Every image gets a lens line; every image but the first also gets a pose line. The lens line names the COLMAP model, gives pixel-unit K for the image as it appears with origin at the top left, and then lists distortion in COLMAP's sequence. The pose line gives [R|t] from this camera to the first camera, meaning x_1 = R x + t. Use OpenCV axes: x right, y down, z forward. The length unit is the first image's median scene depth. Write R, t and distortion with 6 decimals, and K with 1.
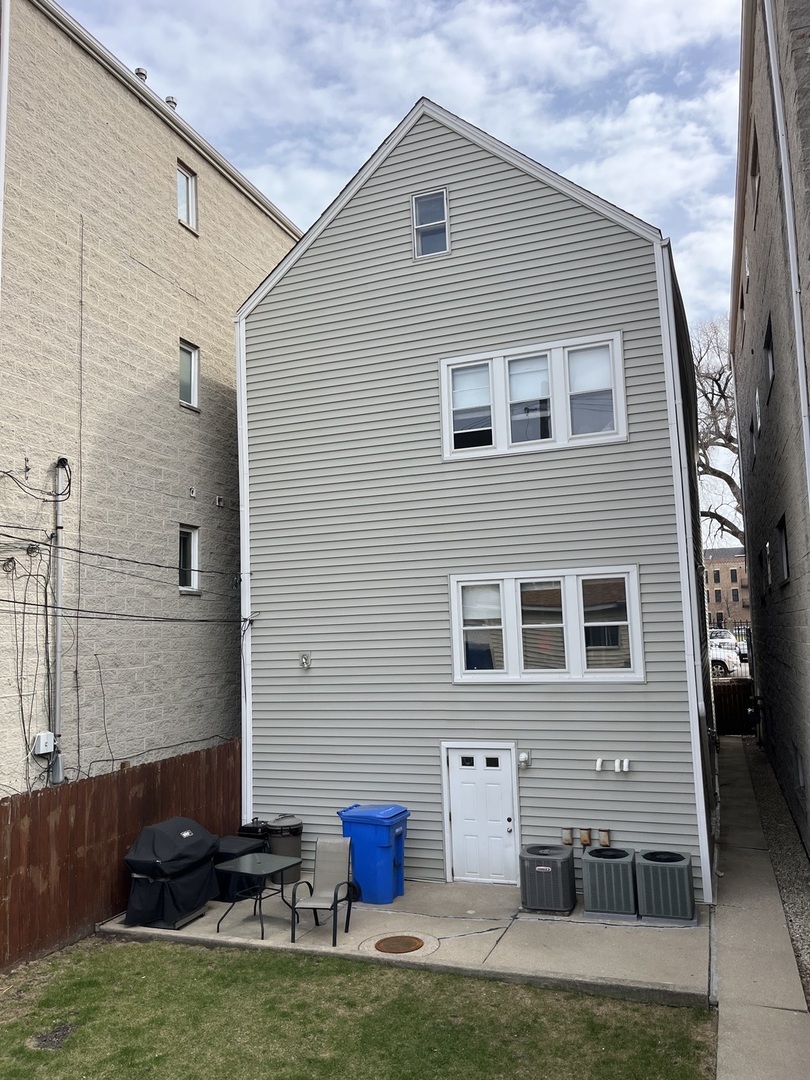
lens RADIAL K [[793.6, 0, 428.2], [0, 793.6, 545.5], [0, 0, 1]] dist [0.060771, -0.088882]
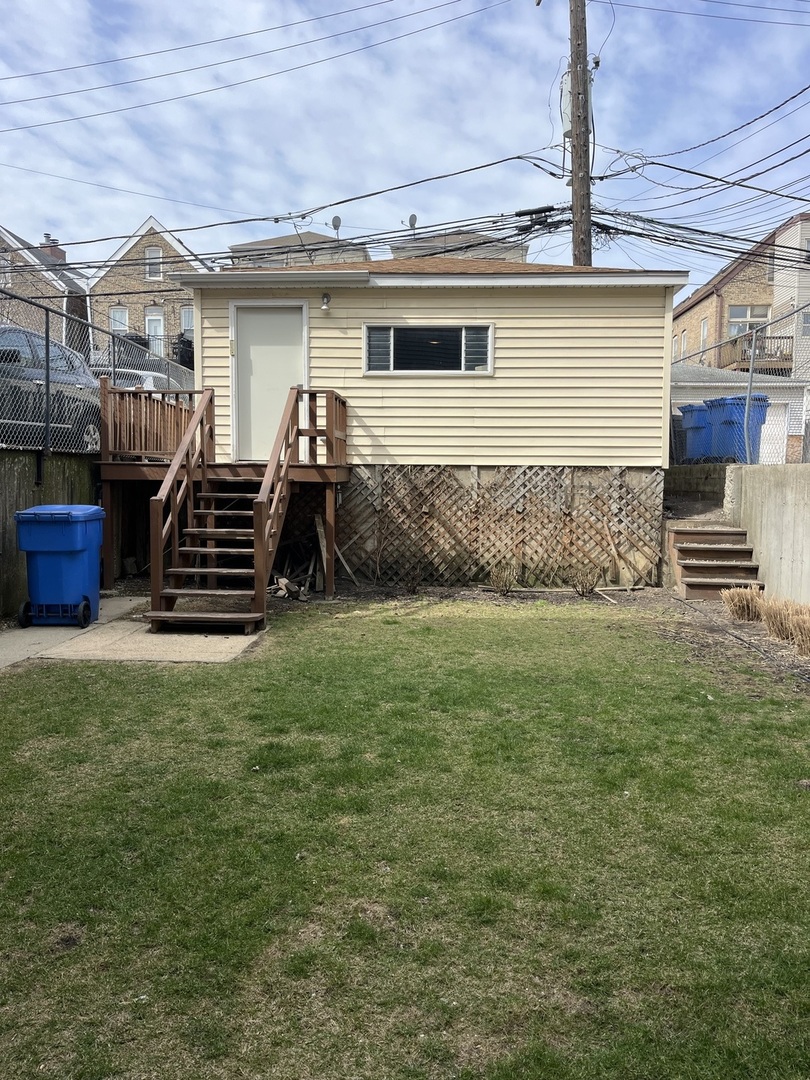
lens RADIAL K [[793.6, 0, 428.2], [0, 793.6, 545.5], [0, 0, 1]] dist [0.060771, -0.088882]
pose [[-0.952029, 0.050929, -0.301742, -0.024003], [0.056759, 0.998332, -0.010581, 0.412931], [0.300699, -0.027200, -0.953331, 1.399788]]
